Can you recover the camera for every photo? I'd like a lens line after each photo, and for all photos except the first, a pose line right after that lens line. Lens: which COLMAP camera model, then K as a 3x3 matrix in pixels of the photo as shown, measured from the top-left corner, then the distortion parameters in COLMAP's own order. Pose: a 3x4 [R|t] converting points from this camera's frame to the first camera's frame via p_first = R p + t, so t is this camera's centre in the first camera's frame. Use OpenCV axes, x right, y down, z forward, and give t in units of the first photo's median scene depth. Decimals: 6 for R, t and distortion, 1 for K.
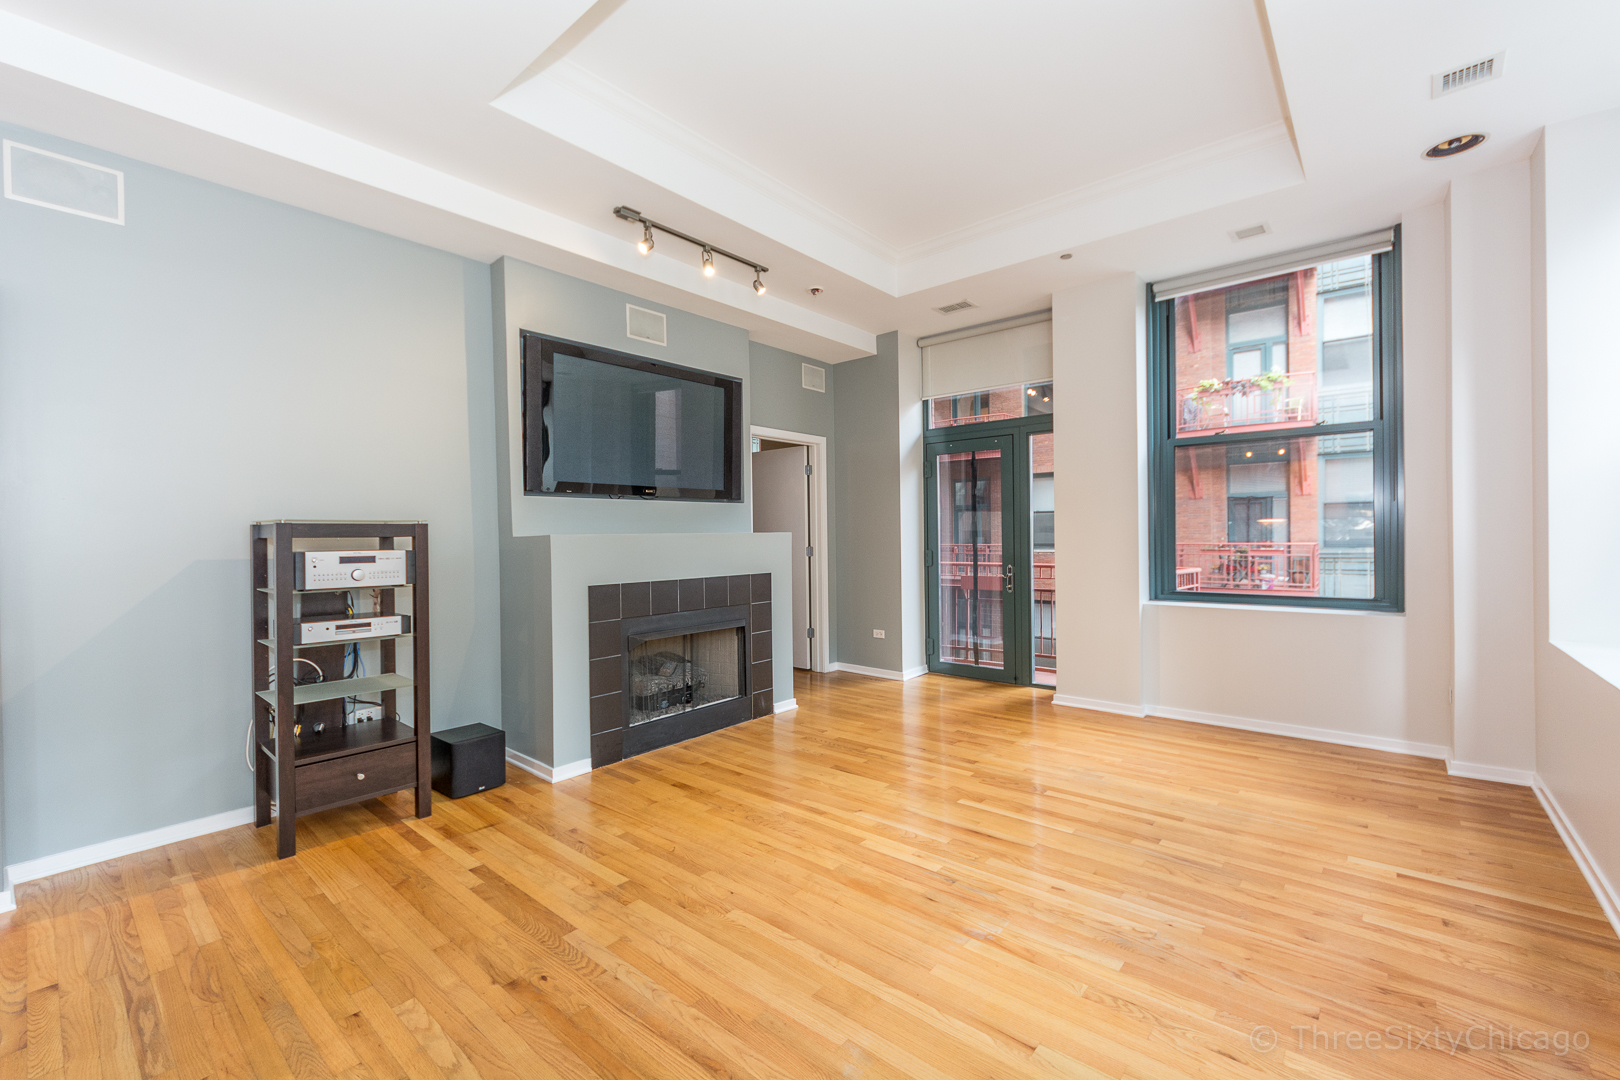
lens RADIAL K [[669.8, 0, 828.8], [0, 669.8, 539.4], [0, 0, 1]] dist [0.002666, -0.000425]
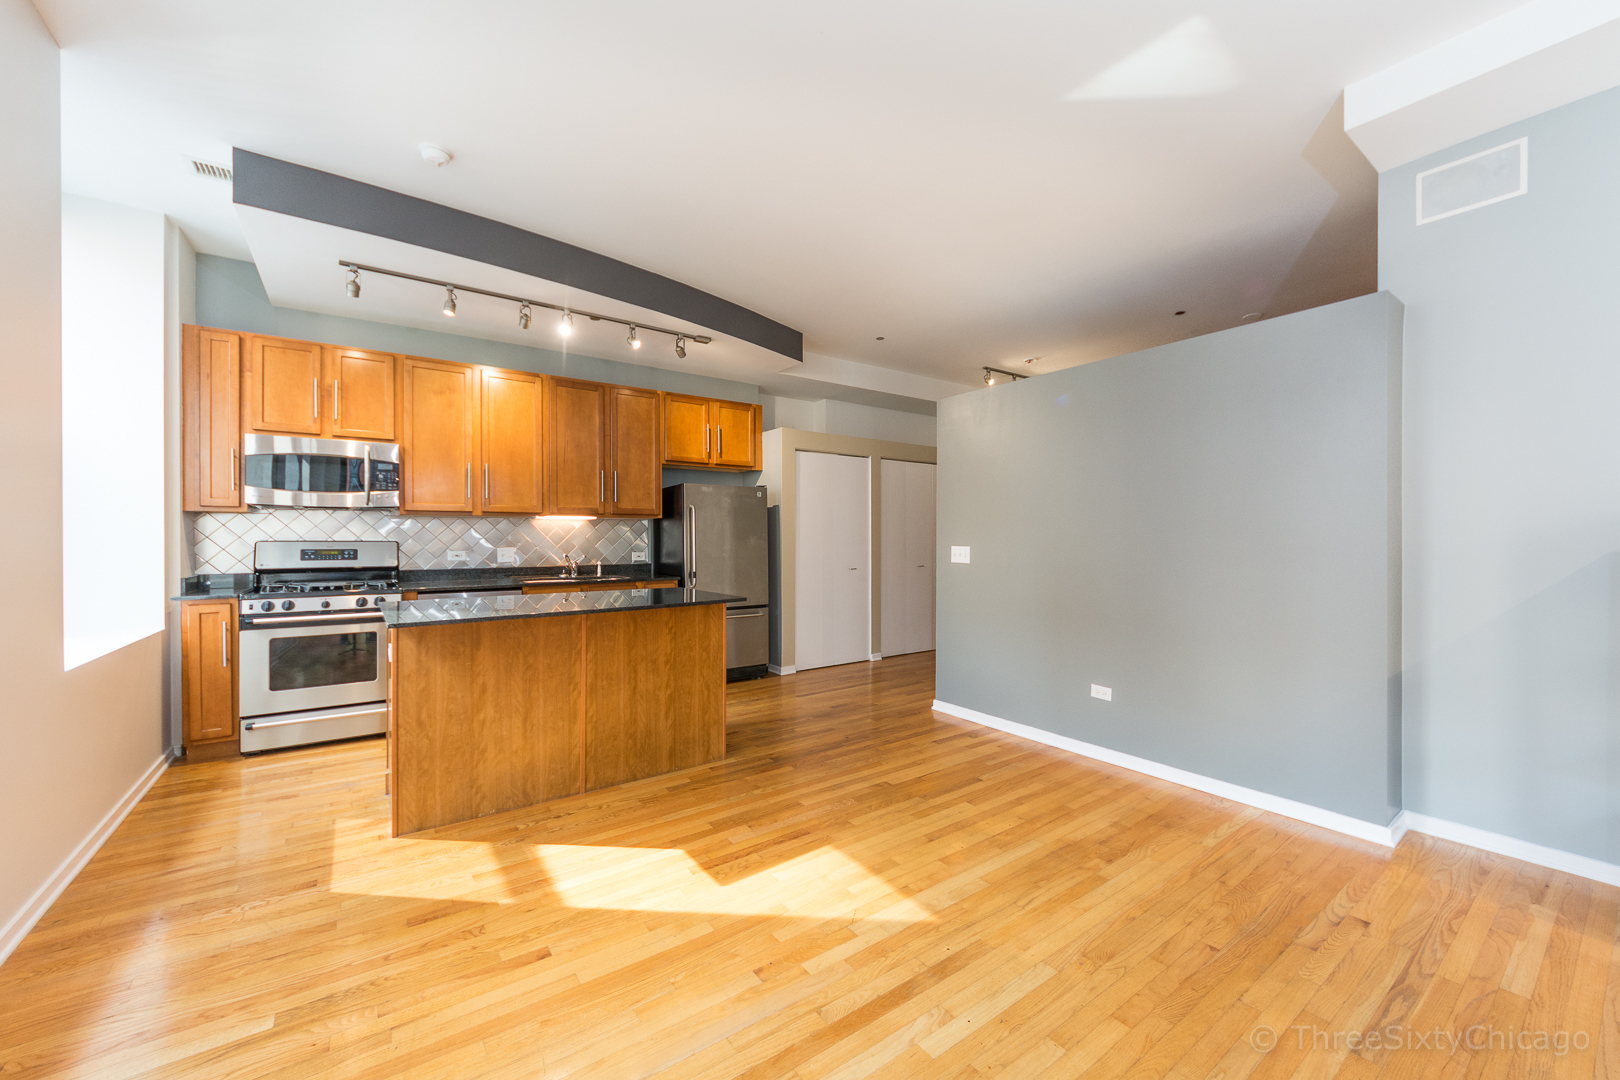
lens RADIAL K [[625.1, 0, 810.0], [0, 625.1, 540.0], [0, 0, 1]] dist [0.002639, -0.000080]
pose [[-0.254267, 0.018008, -0.966966, 0.044998], [-0.002412, 0.999812, 0.019254, 0.004105], [0.967131, 0.007228, -0.254176, 0.195426]]
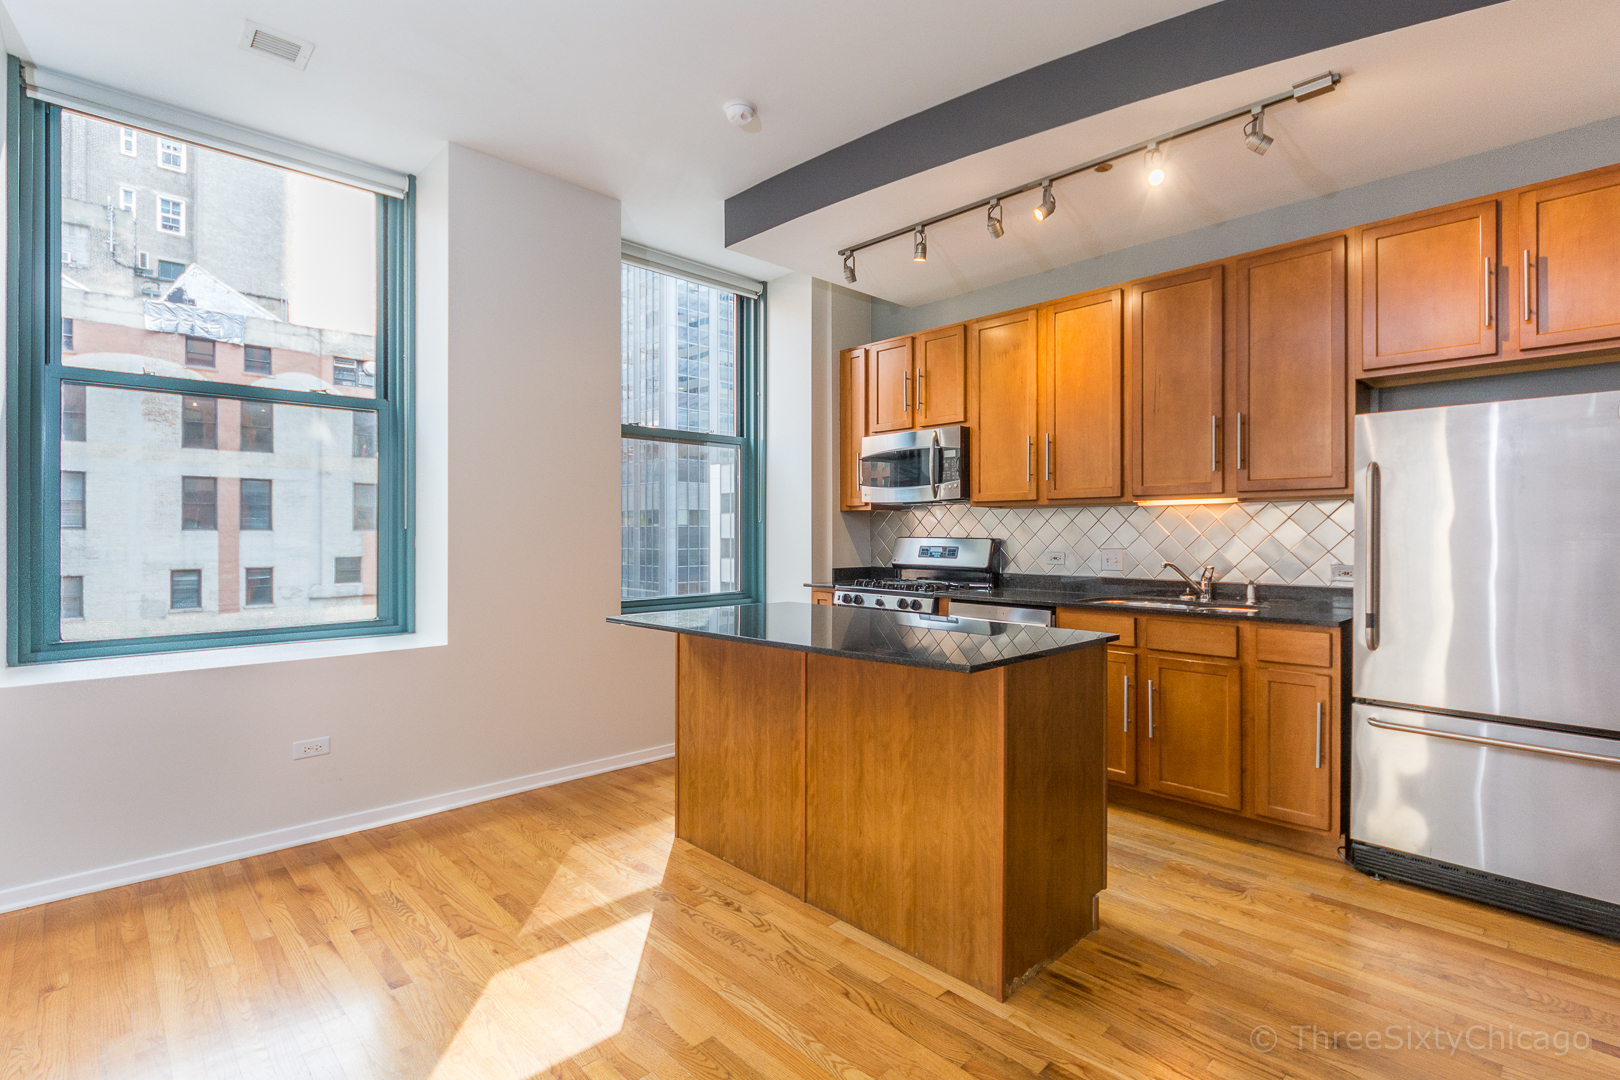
lens RADIAL K [[768.0, 0, 819.0], [0, 768.0, 531.7], [0, 0, 1]] dist [-0.000453, -0.000476]
pose [[-0.993514, 0.011926, 0.113080, -0.857484], [0.012357, 0.999919, 0.003112, 0.013705], [-0.113034, 0.004490, -0.993581, 0.418936]]
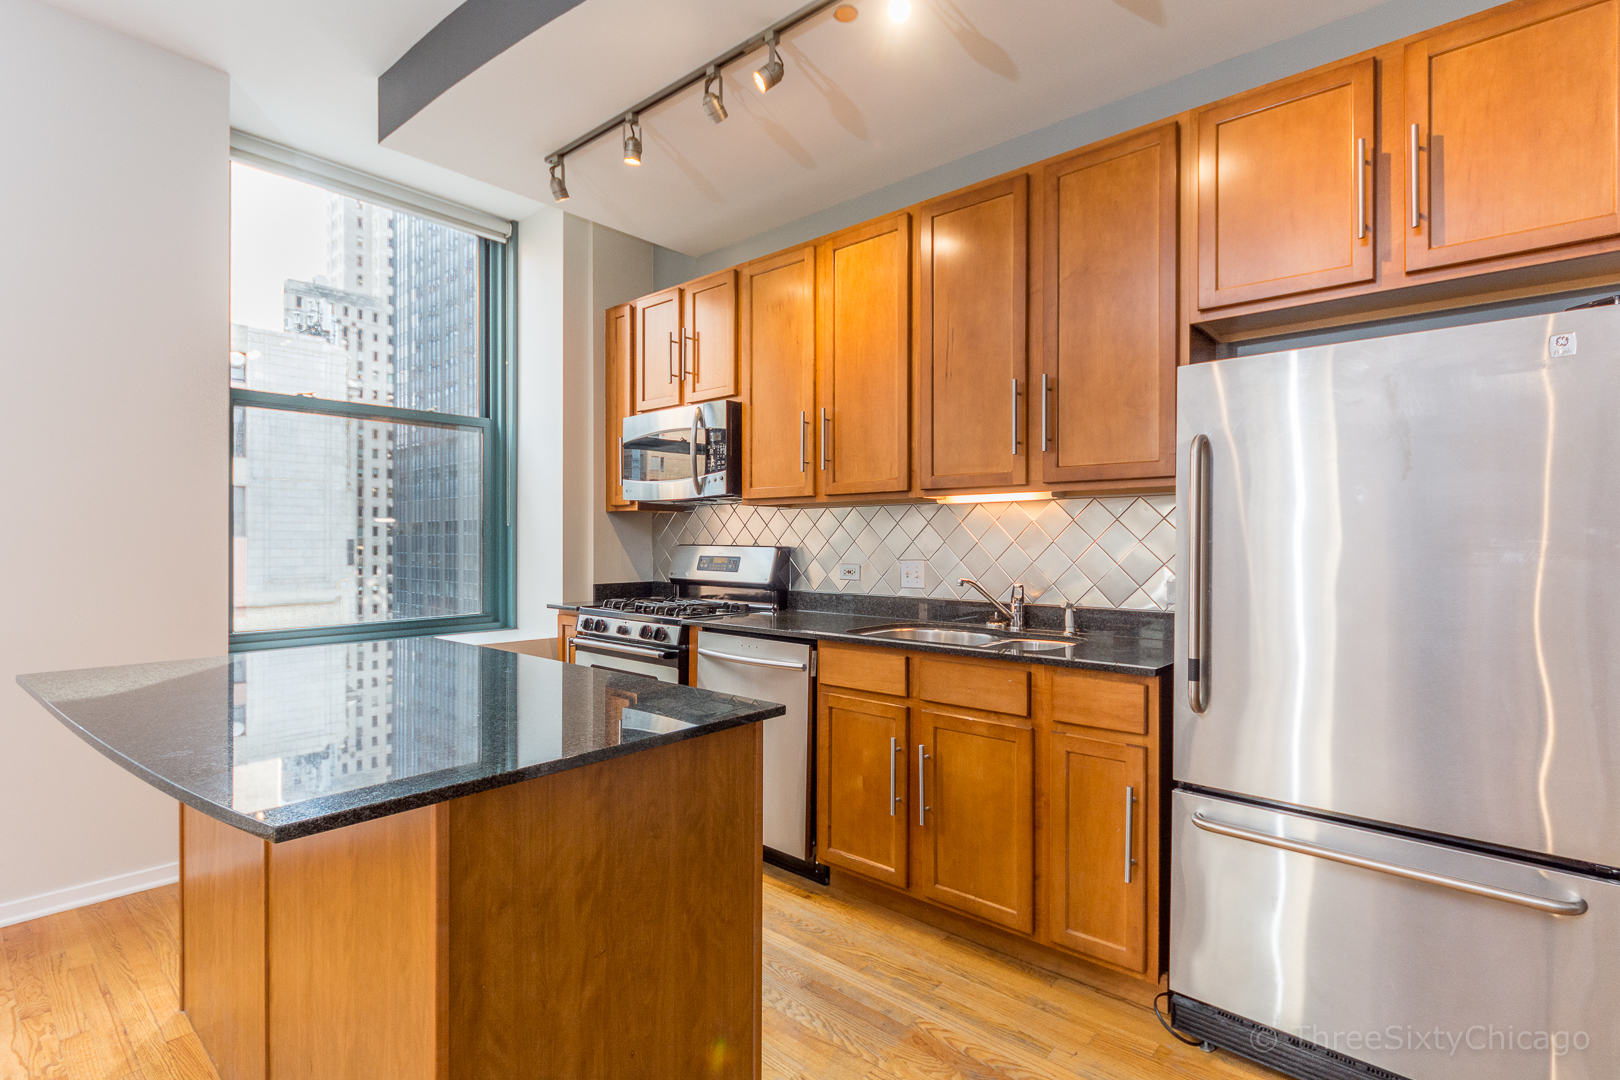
lens RADIAL K [[771.9, 0, 810.0], [0, 771.9, 540.0], [0, 0, 1]] dist [0.001247, -0.000435]
pose [[-0.999377, 0.010376, 0.033724, -1.091708], [0.010577, 0.999927, 0.005773, 0.019200], [-0.033662, 0.006127, -0.999414, 0.101075]]
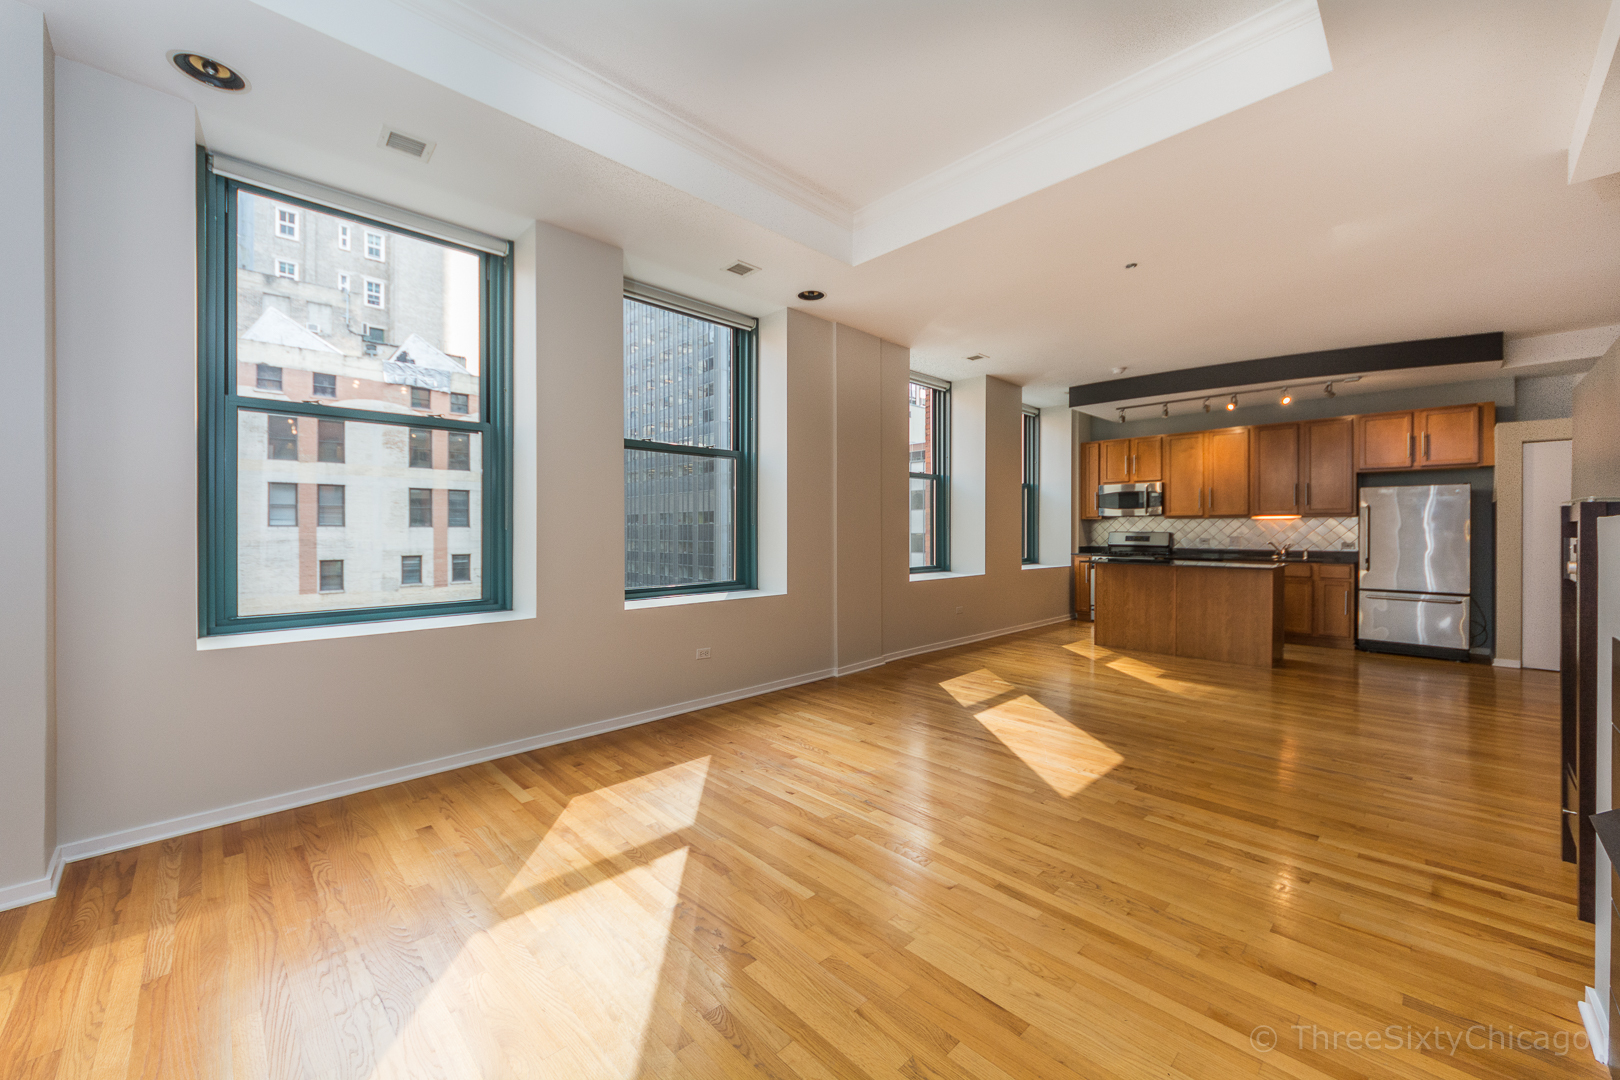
lens RADIAL K [[612.6, 0, 809.7], [0, 612.6, 530.1], [0, 0, 1]] dist [-0.001250, -0.000131]
pose [[-0.992742, 0.011280, 0.119736, 0.109139], [0.012088, 0.999909, 0.006021, -0.006447], [-0.119657, 0.007425, -0.992787, 1.586054]]
